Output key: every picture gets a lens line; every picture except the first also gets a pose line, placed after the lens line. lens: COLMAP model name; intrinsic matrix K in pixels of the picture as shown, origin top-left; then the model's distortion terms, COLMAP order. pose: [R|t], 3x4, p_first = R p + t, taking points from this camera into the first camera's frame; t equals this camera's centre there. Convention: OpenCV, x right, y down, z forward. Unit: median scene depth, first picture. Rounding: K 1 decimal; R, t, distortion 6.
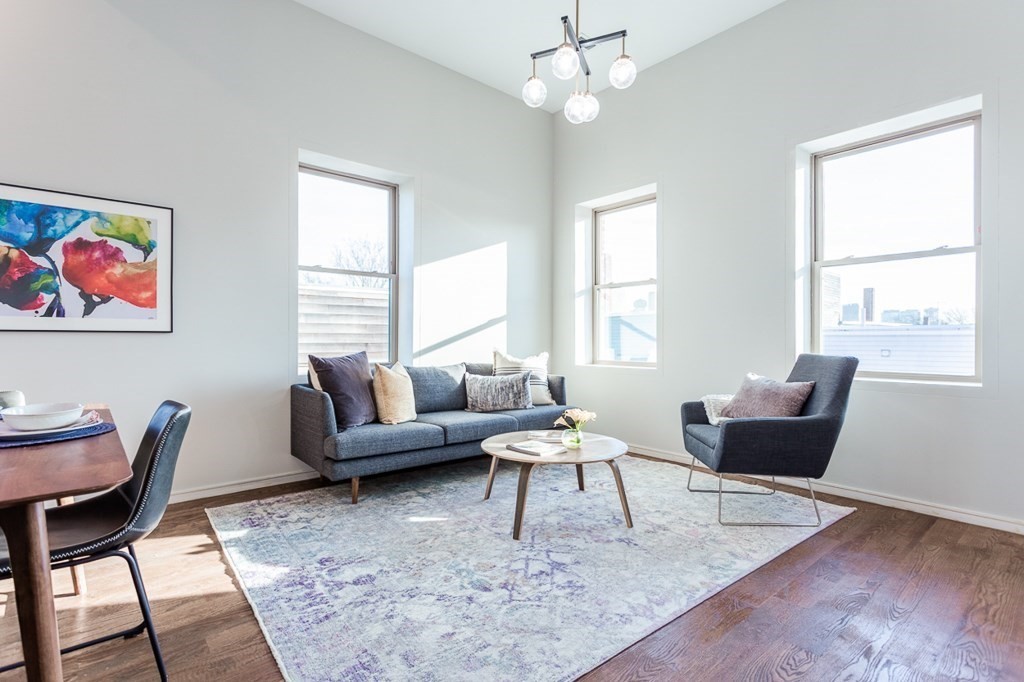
lens RADIAL K [[490.9, 0, 509.0], [0, 490.9, 338.6], [0, 0, 1]] dist [-0.000761, -0.000575]
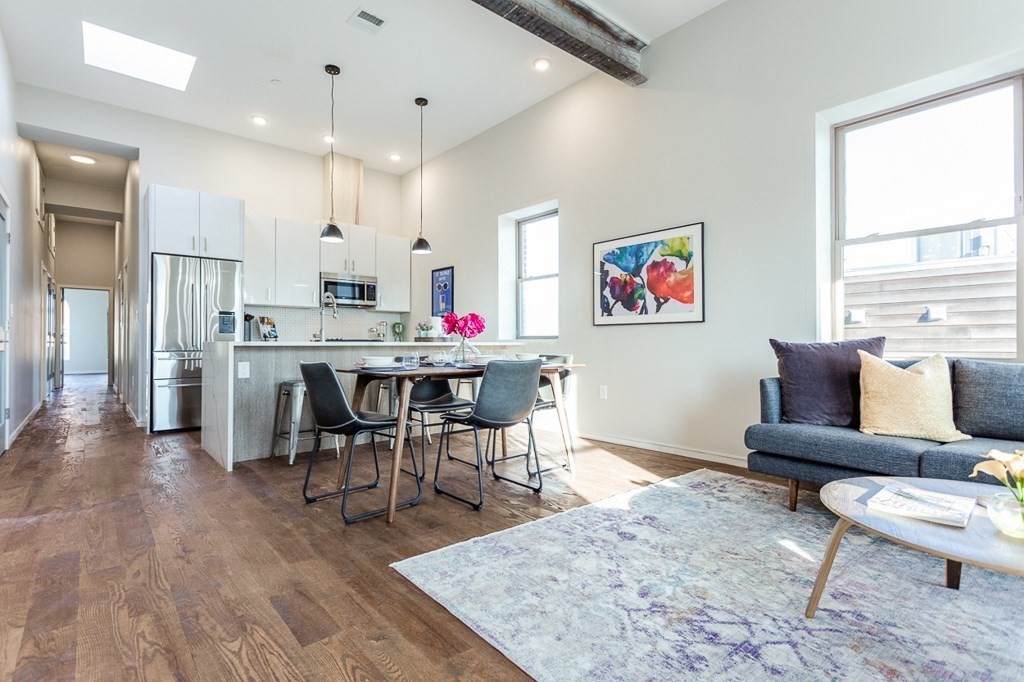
lens RADIAL K [[490.9, 0, 509.0], [0, 490.9, 338.6], [0, 0, 1]] dist [-0.000761, -0.000575]
pose [[0.001804, -0.010030, -0.999948, 0.603172], [0.001932, 0.999948, -0.010027, 0.045197], [0.999997, -0.001913, 0.001823, 0.549302]]
